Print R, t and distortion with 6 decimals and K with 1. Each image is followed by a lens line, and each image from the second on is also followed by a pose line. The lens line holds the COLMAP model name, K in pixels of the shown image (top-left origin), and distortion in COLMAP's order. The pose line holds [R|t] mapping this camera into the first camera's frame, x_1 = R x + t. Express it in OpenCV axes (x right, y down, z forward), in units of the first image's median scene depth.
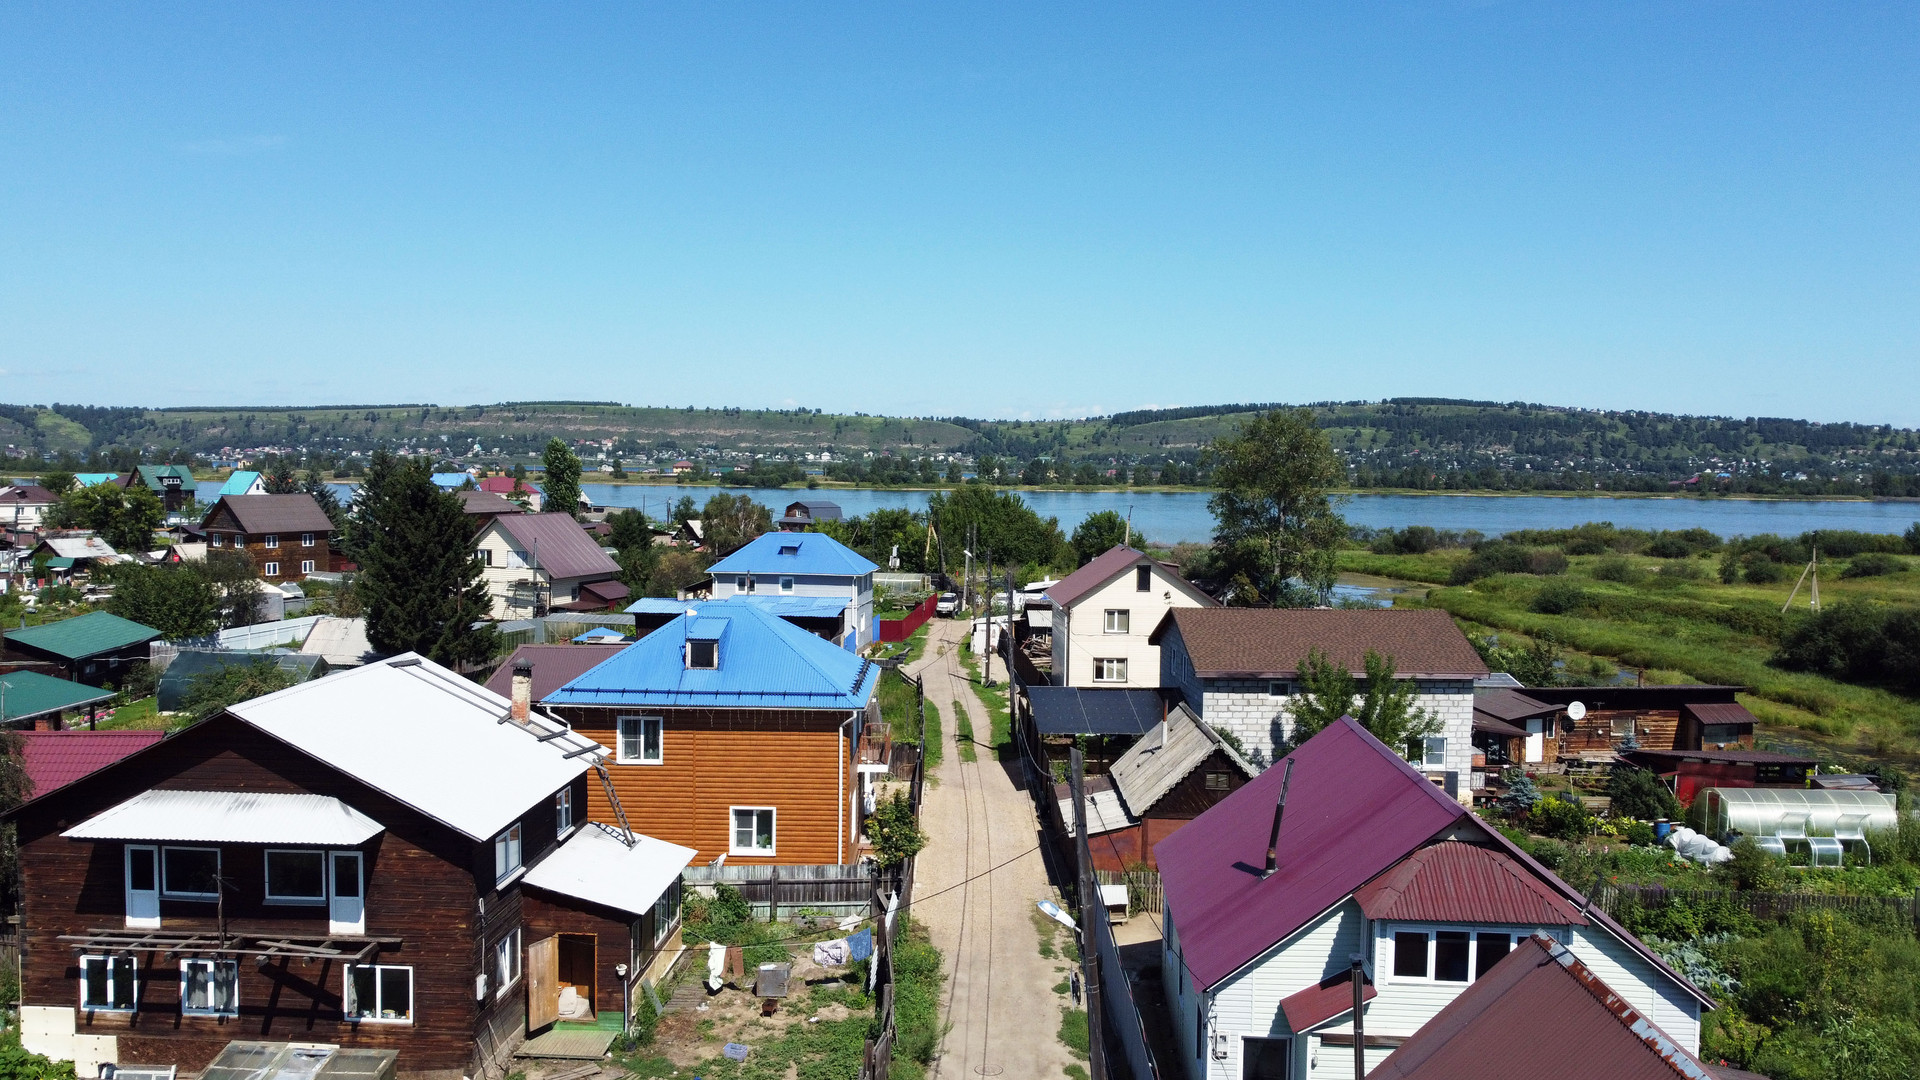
lens RADIAL K [[1463.3, 0, 955.4], [0, 1463.3, 539.6], [0, 0, 1]] dist [-0.000892, -0.000910]
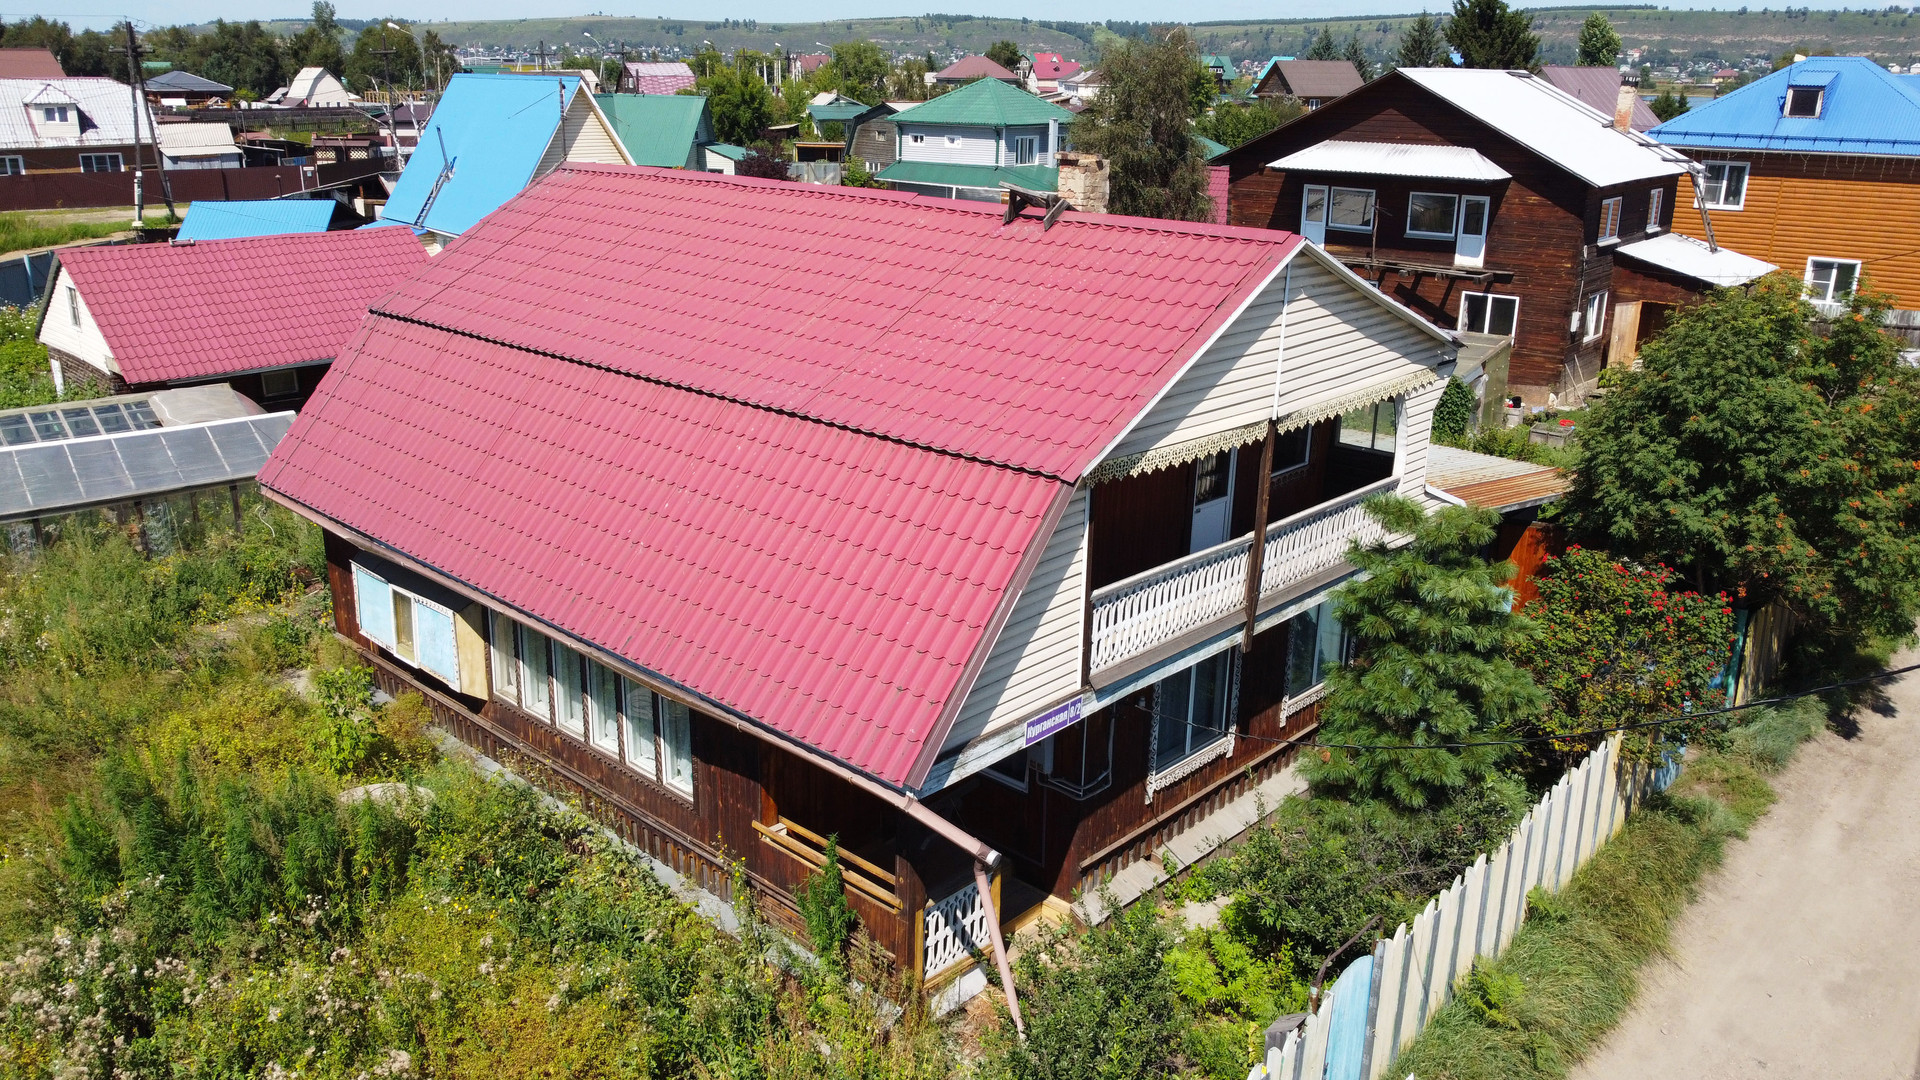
lens RADIAL K [[1463.3, 0, 959.4], [0, 1463.3, 535.9], [0, 0, 1]] dist [-0.000892, -0.000910]
pose [[0.798583, 0.181153, -0.573977, -0.012055], [-0.032508, 0.965221, 0.259405, 0.181158], [0.601007, -0.188497, 0.776698, -0.245771]]
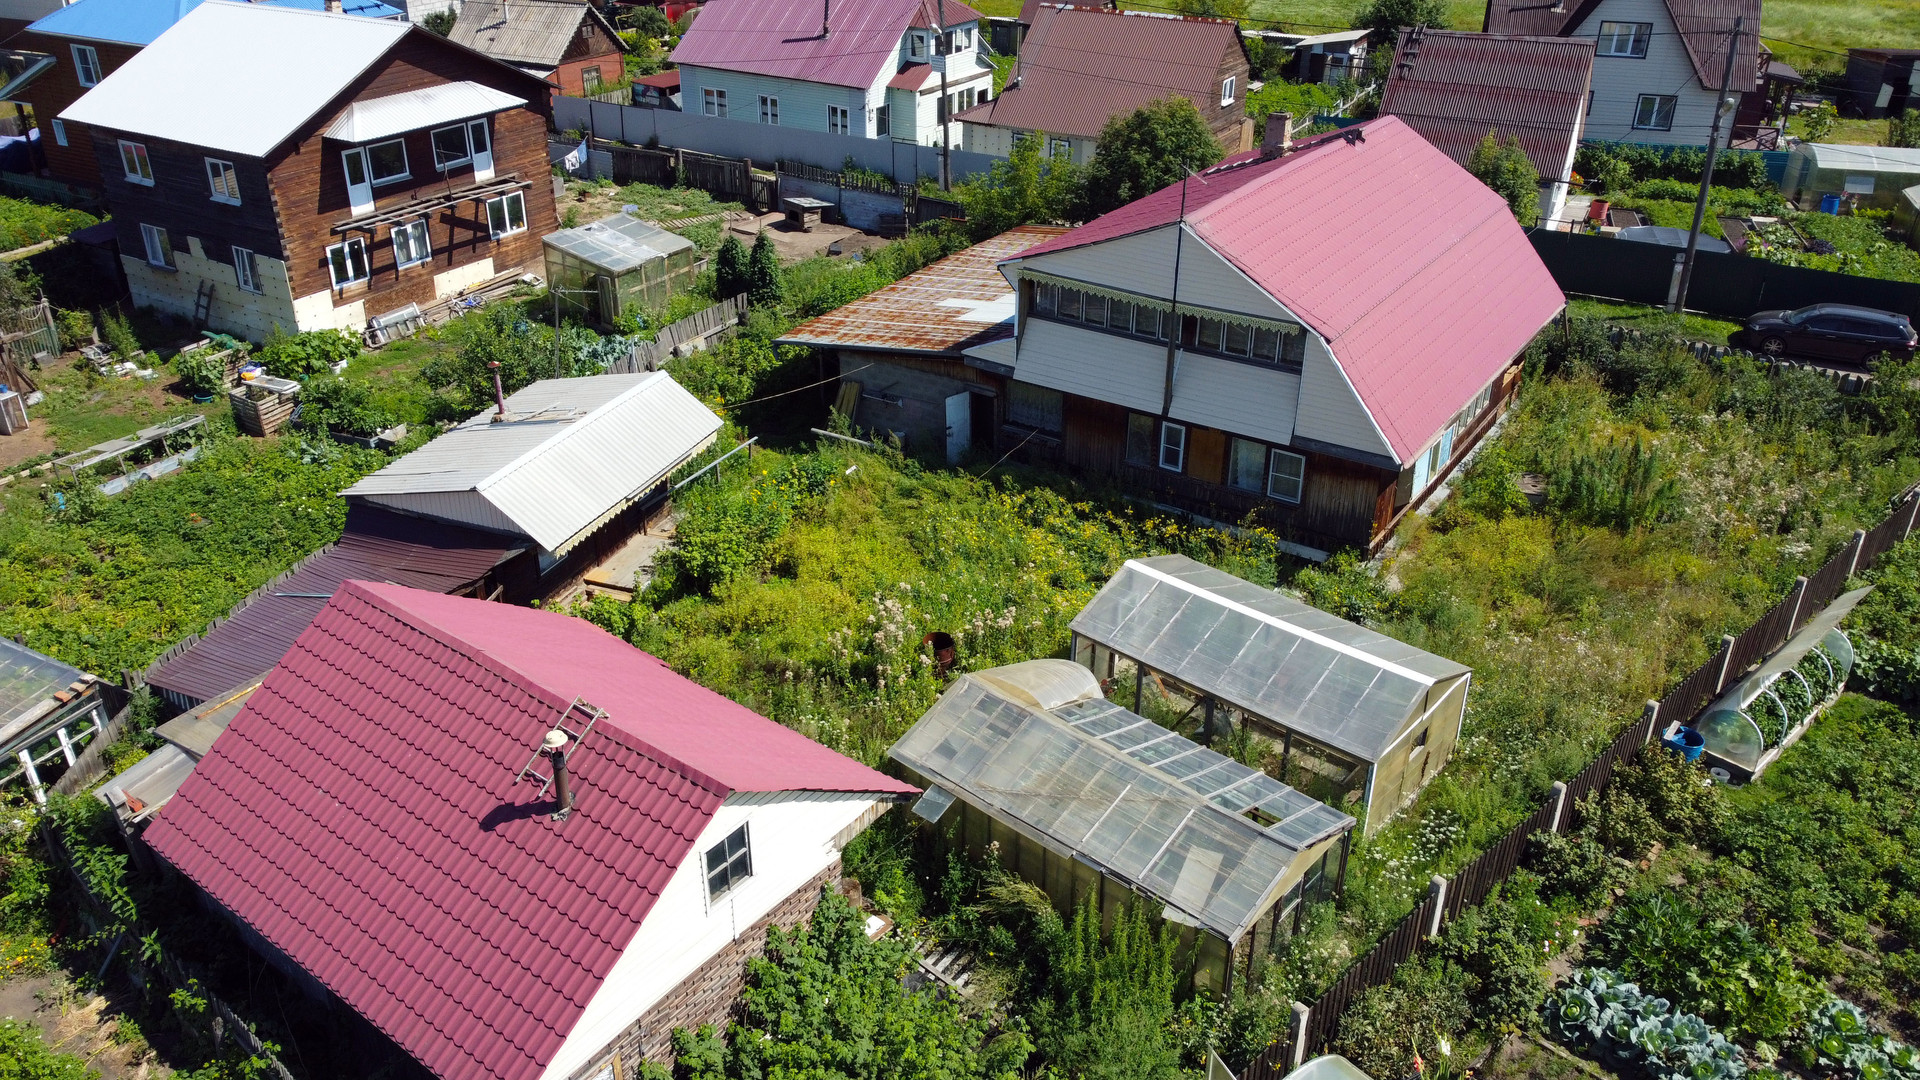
lens RADIAL K [[1463.3, 0, 960.7], [0, 1463.3, 539.1], [0, 0, 1]] dist [-0.000892, -0.000910]
pose [[0.469202, -0.421858, 0.775813, -1.439742], [0.043679, 0.888531, 0.456733, -0.051643], [-0.882010, -0.180414, 0.435327, -0.100149]]
